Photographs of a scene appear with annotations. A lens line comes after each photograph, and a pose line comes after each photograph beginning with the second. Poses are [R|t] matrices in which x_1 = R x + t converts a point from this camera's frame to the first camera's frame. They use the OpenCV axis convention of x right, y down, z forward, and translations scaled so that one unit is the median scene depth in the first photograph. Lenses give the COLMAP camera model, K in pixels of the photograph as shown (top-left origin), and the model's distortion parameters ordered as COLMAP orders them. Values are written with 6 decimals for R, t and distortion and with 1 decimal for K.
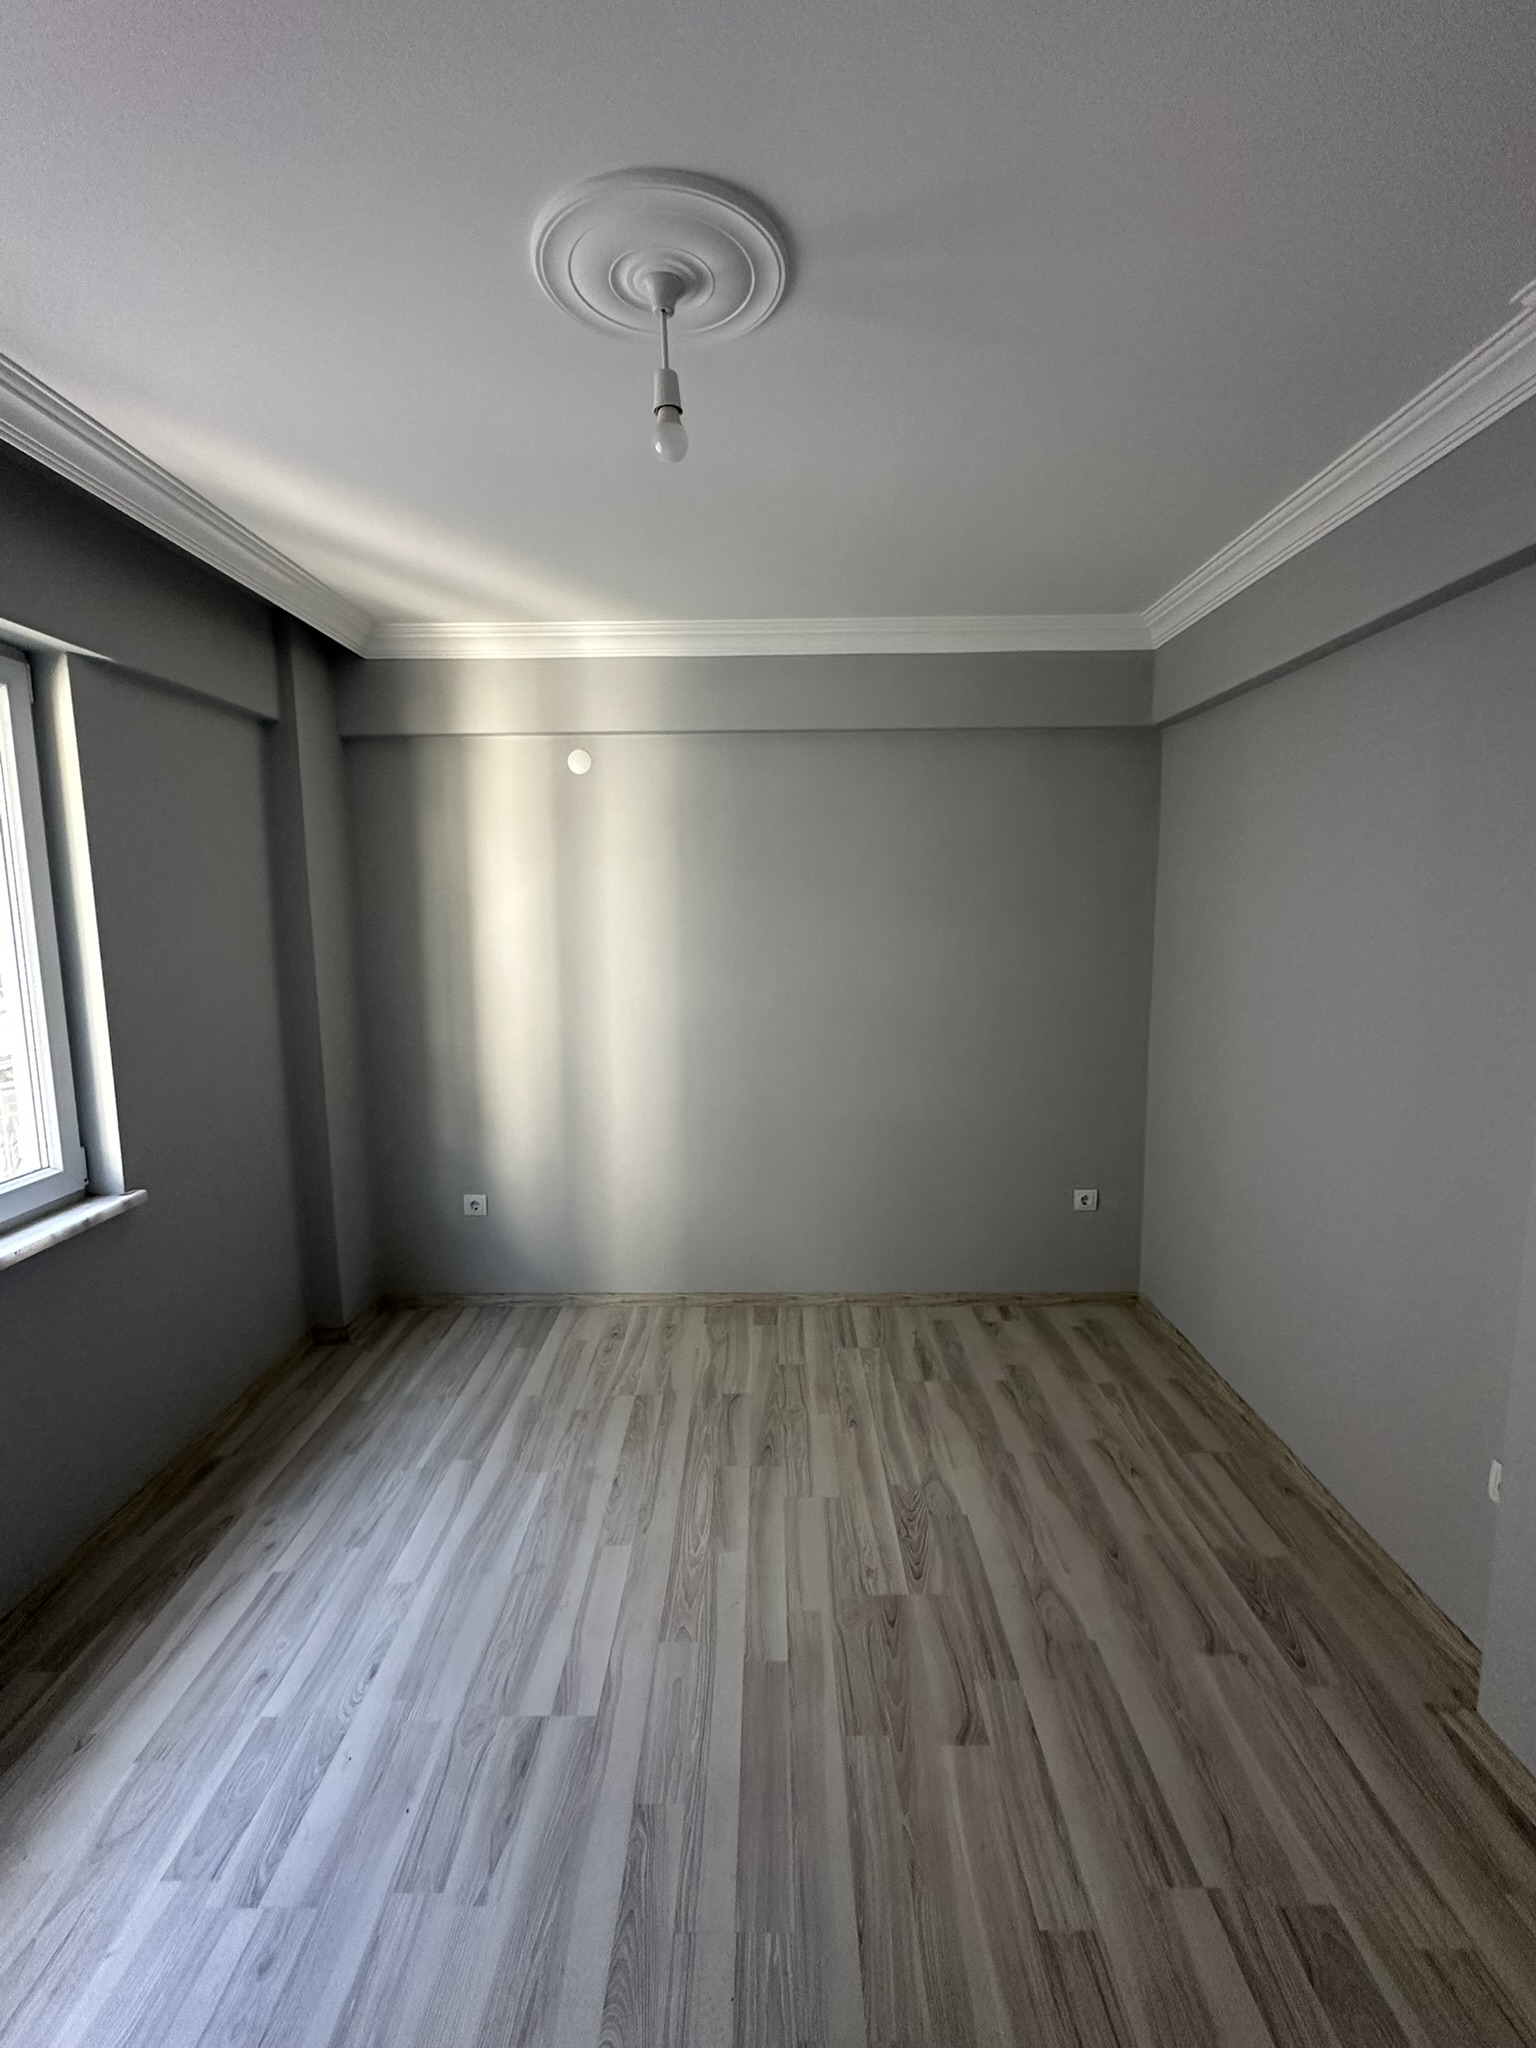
lens RADIAL K [[918.5, 0, 774.6], [0, 918.5, 1013.4], [0, 0, 1]] dist [-0.000862, 0.000264]
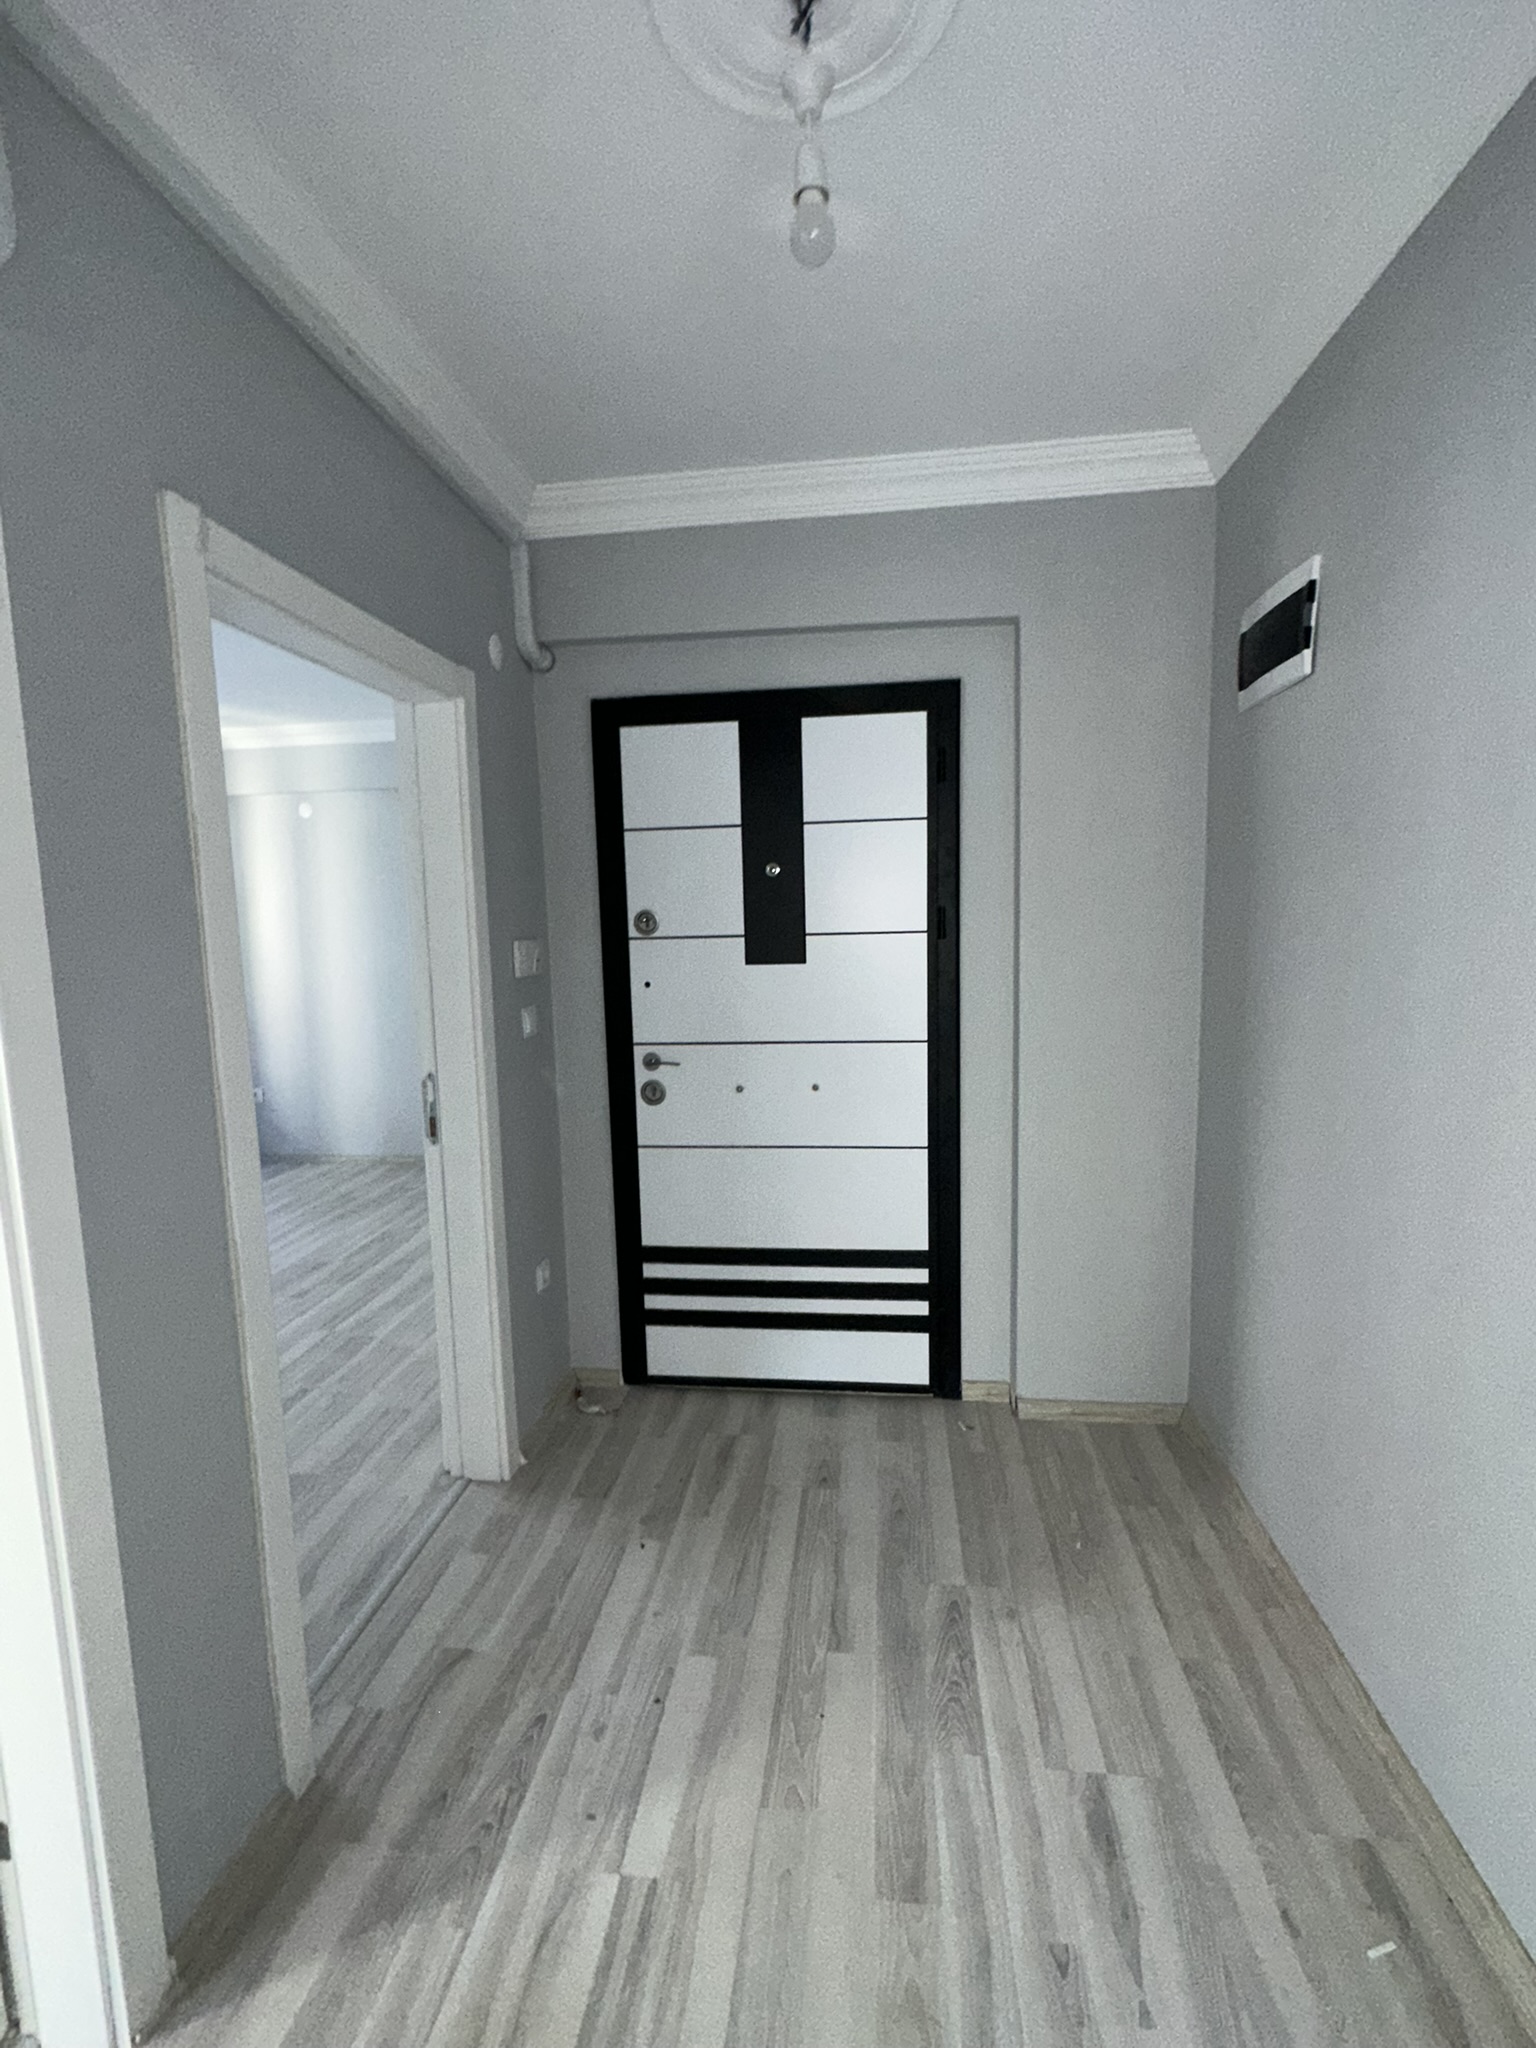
lens RADIAL K [[918.5, 0, 768.2], [0, 918.5, 1025.9], [0, 0, 1]] dist [-0.000862, 0.000264]
pose [[0.992106, 0.001916, -0.125385, 1.495640], [-0.002477, 0.999988, -0.004320, 0.192252], [0.125375, 0.004596, 0.992099, -0.892426]]
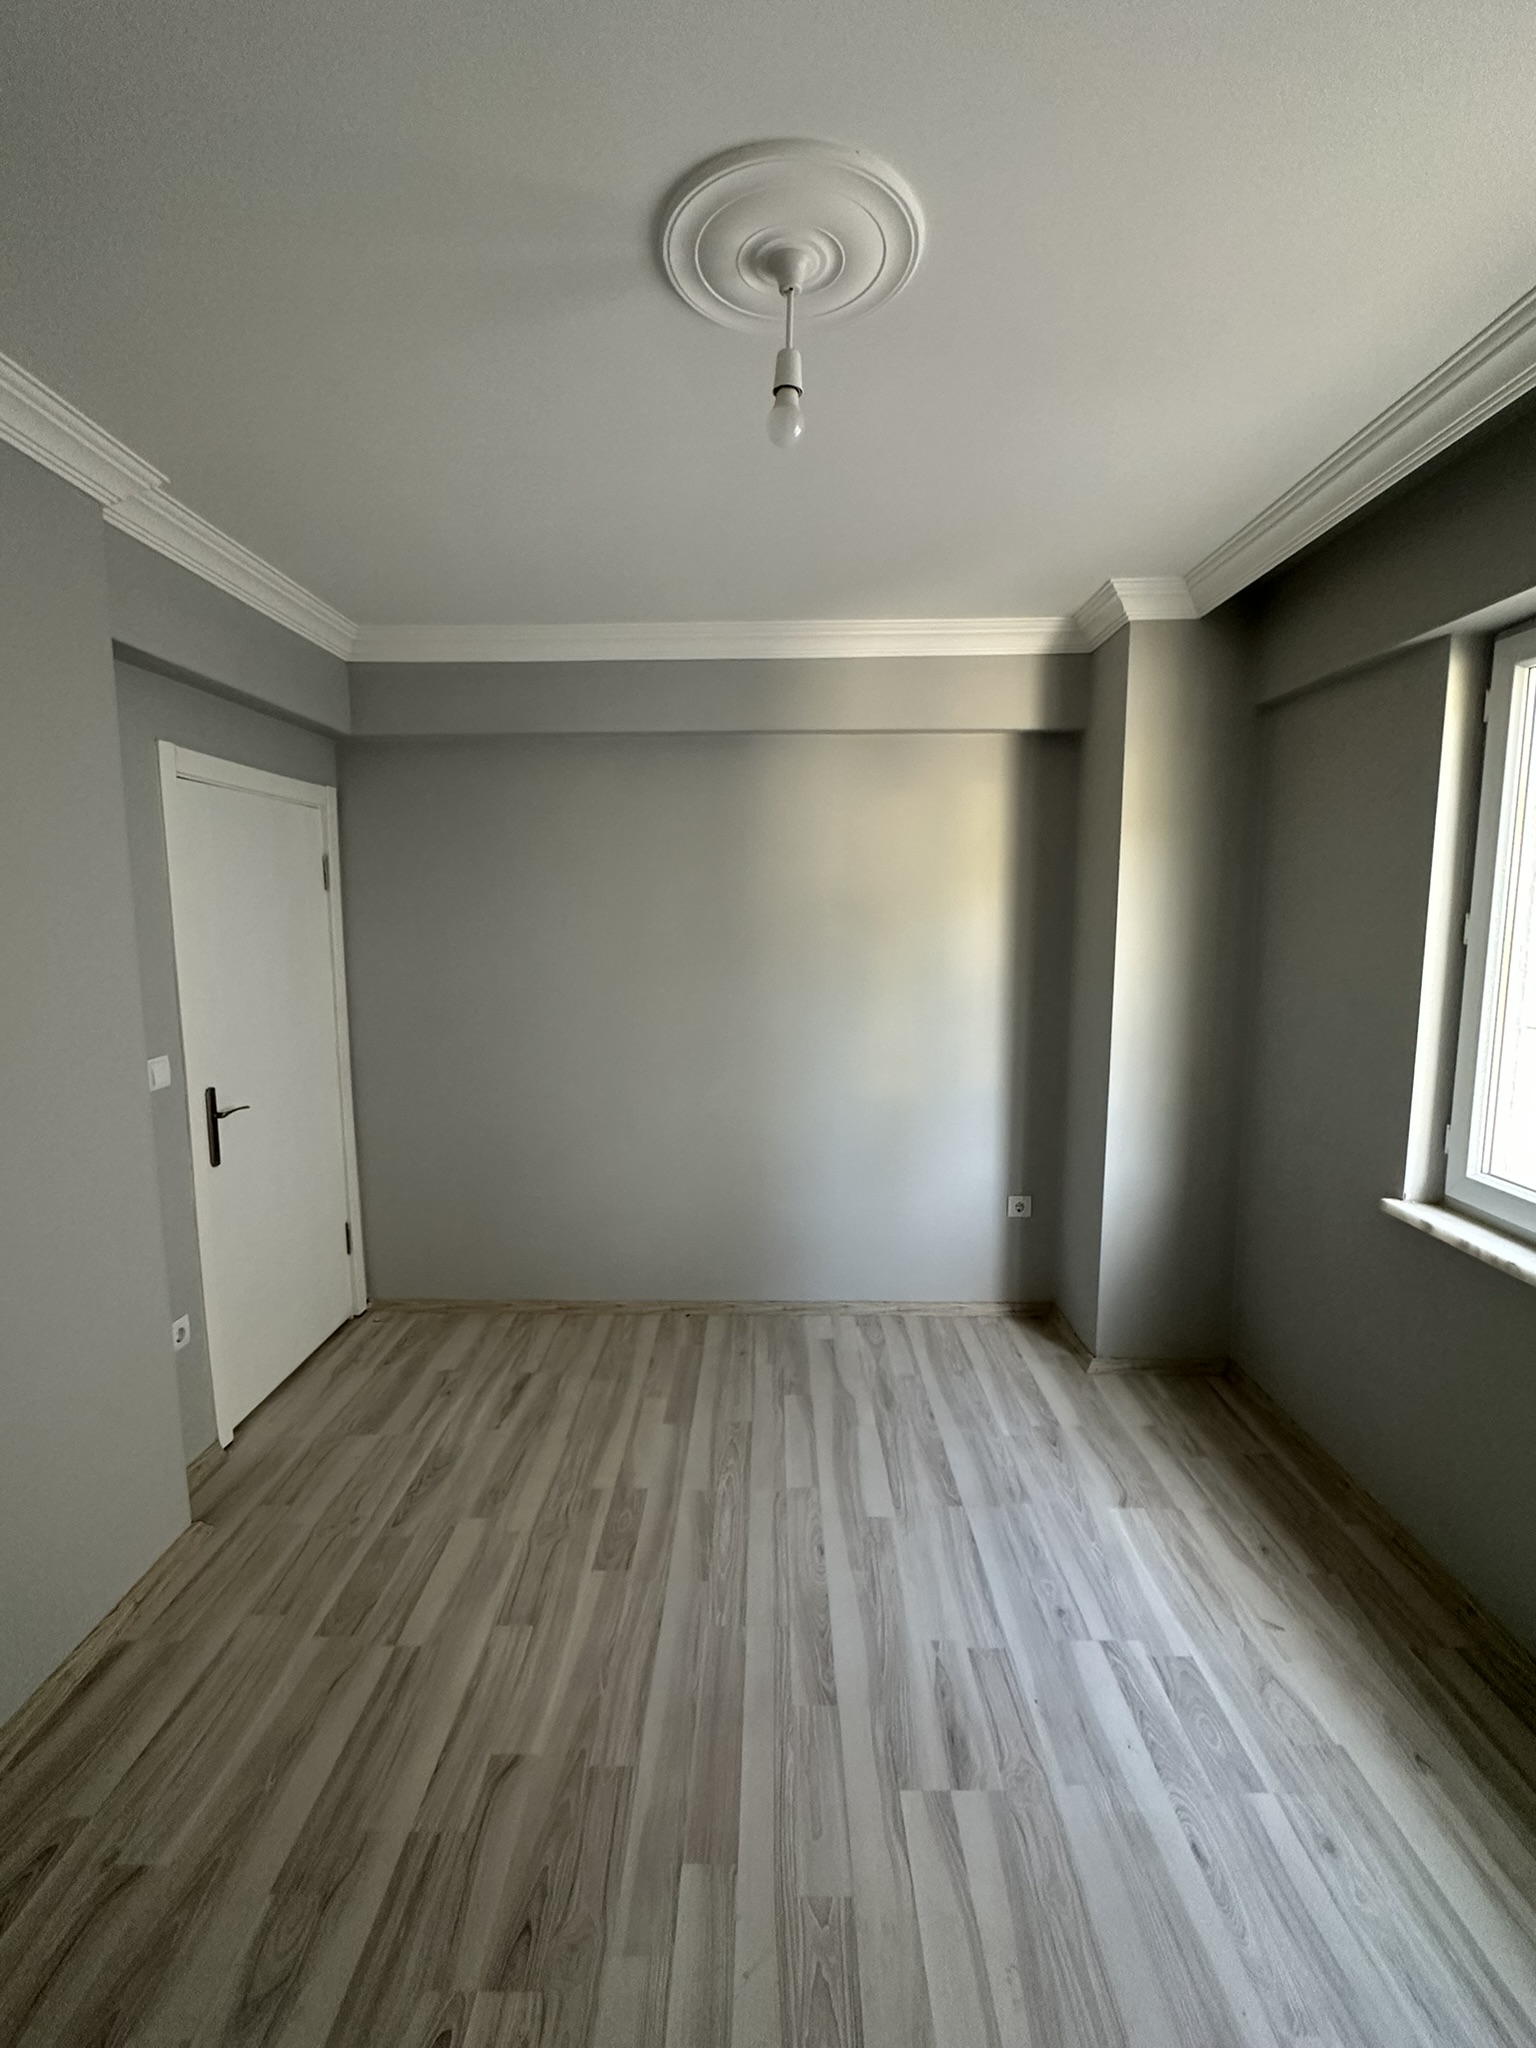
lens RADIAL K [[918.5, 0, 772.8], [0, 918.5, 1030.3], [0, 0, 1]] dist [-0.000862, 0.000264]
pose [[-0.999908, 0.010765, 0.008259, -0.085134], [0.012476, 0.968753, 0.247712, -0.200408], [-0.005334, 0.247792, -0.968798, 1.729966]]
